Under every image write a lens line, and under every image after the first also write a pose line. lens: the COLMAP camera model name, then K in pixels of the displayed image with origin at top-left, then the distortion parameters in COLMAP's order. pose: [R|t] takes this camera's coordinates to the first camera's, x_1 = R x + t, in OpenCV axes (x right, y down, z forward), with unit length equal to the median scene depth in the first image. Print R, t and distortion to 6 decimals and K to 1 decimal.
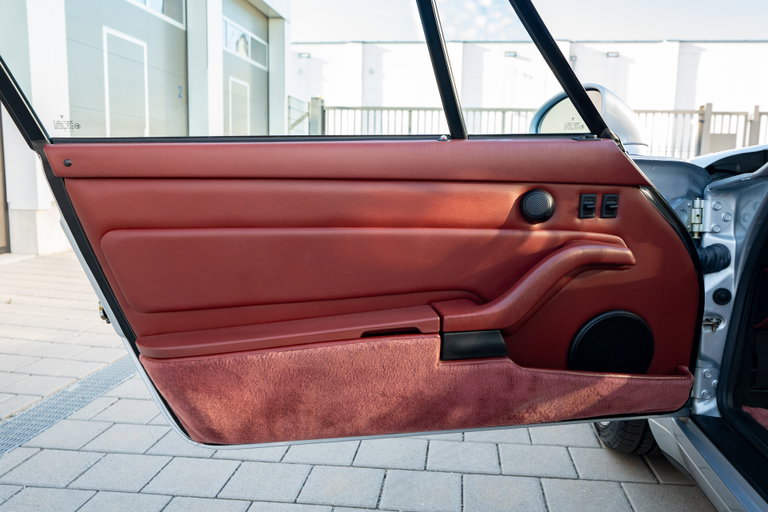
lens RADIAL K [[605.5, 0, 383.5], [0, 605.5, 242.7], [0, 0, 1]] dist [-0.020332, -0.000183]
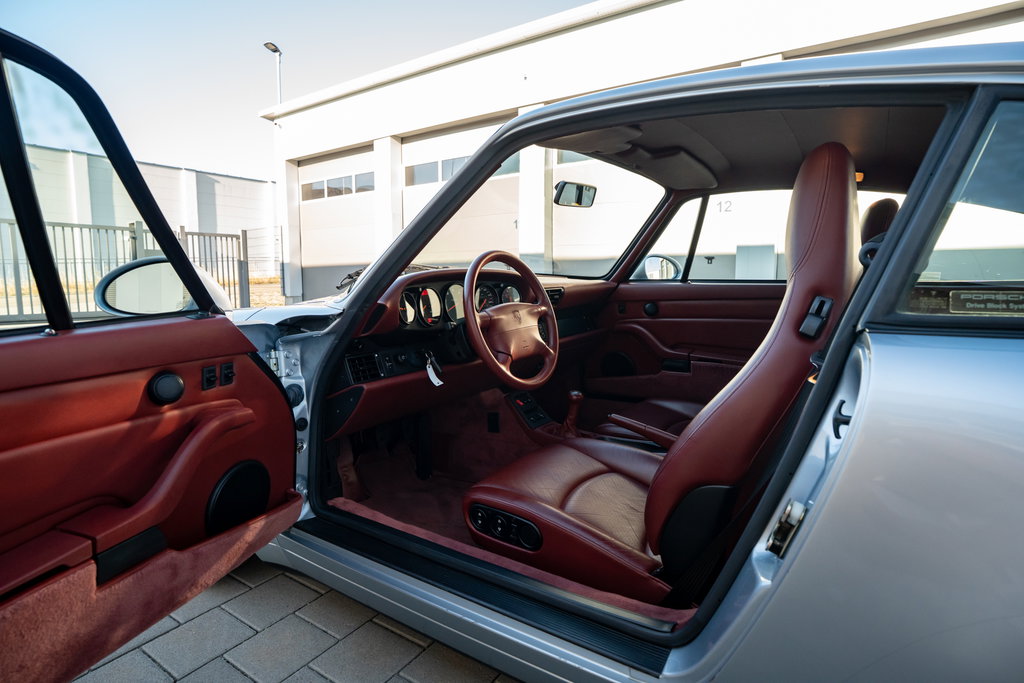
lens RADIAL K [[538.7, 0, 509.5], [0, 538.7, 340.3], [0, 0, 1]] dist [-0.065524, 0.030781]
pose [[0.443997, -0.119542, 0.888018, -0.218228], [0.122069, 0.989890, 0.072222, -0.113647], [-0.887674, 0.076333, 0.454101, 0.089340]]
